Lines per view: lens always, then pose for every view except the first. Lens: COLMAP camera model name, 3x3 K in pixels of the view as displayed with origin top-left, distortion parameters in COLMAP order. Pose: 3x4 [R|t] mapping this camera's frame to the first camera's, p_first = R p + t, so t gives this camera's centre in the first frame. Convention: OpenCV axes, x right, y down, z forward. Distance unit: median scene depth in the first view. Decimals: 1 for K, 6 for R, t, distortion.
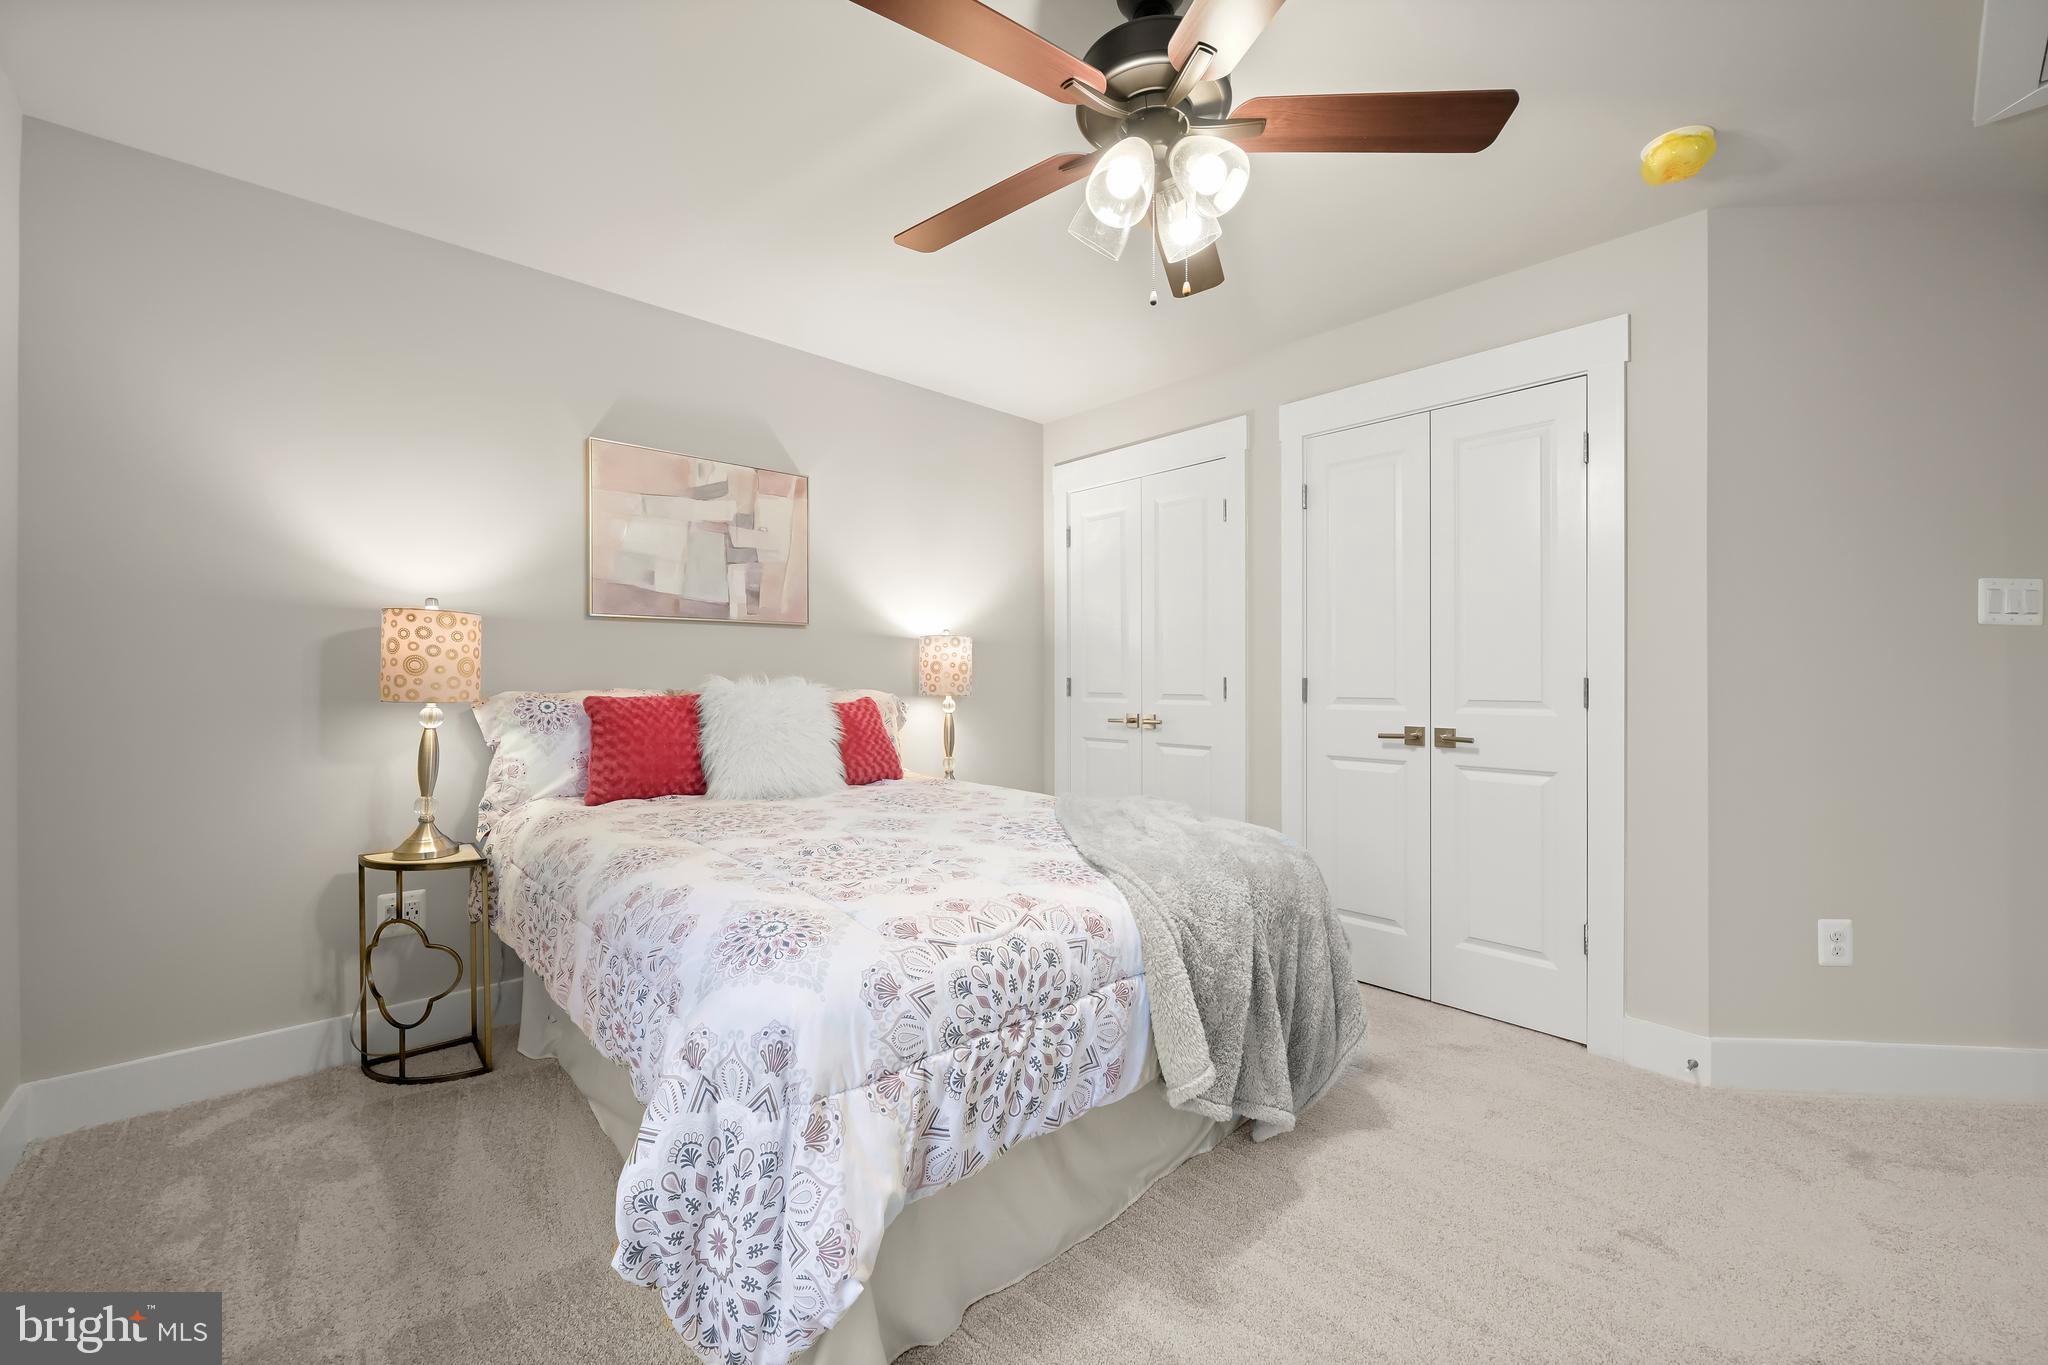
lens RADIAL K [[811.5, 0, 1024.0], [0, 811.5, 682.5], [0, 0, 1]] dist [-0.000697, -0.000051]
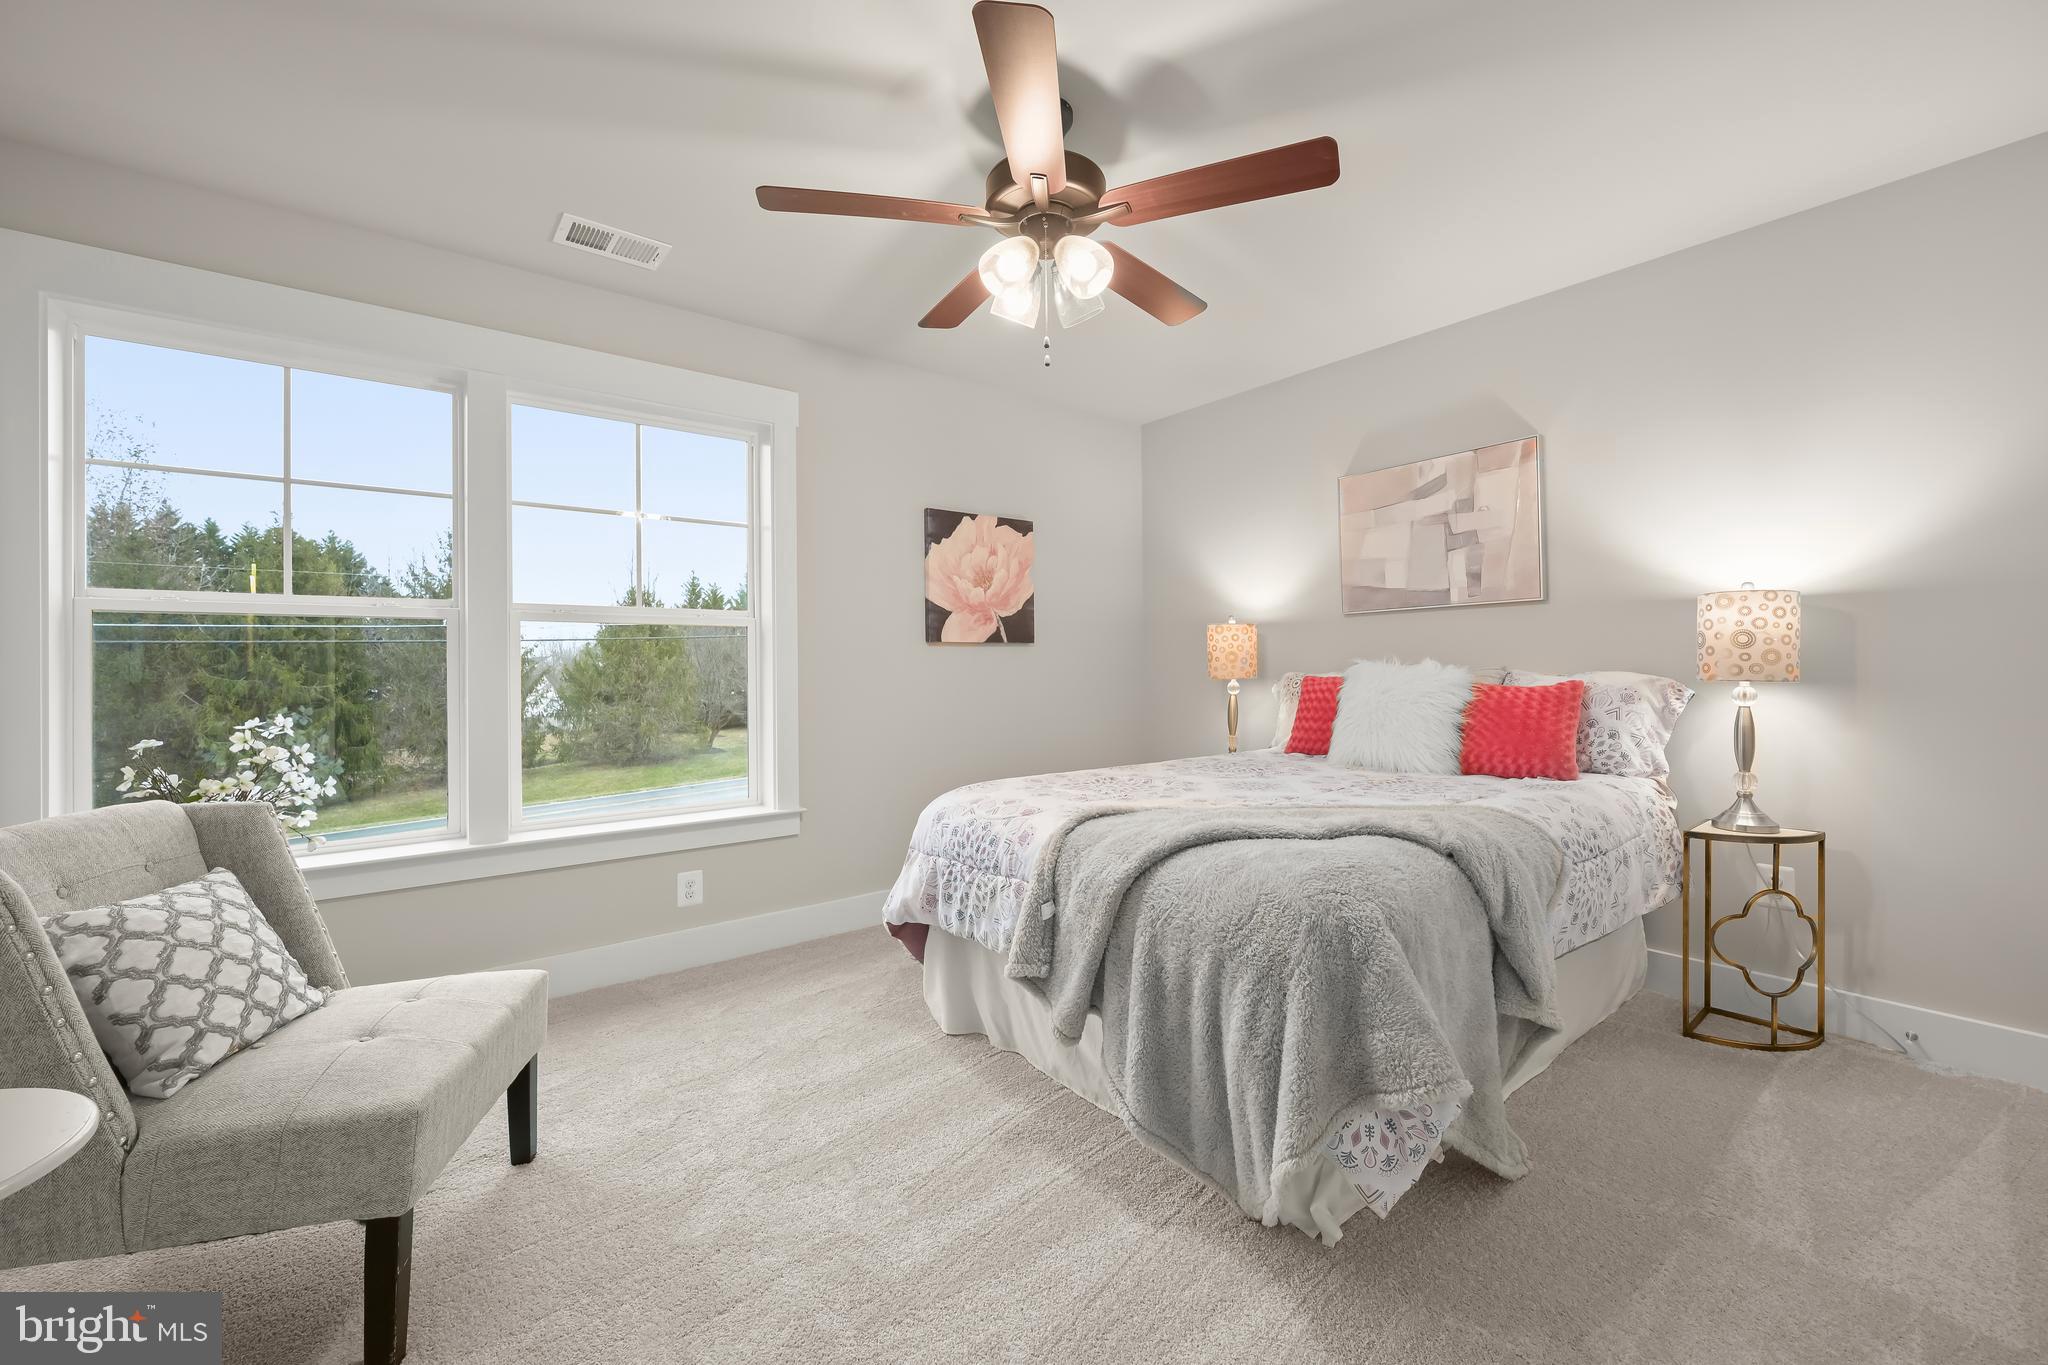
lens RADIAL K [[828.9, 0, 1022.2], [0, 828.9, 668.7], [0, 0, 1]] dist [0.000209, 0.000000]
pose [[-0.066909, 0.002735, -0.997755, 0.735232], [0.010982, 0.999938, 0.002005, -0.002866], [0.997699, -0.010823, -0.066935, 0.516270]]
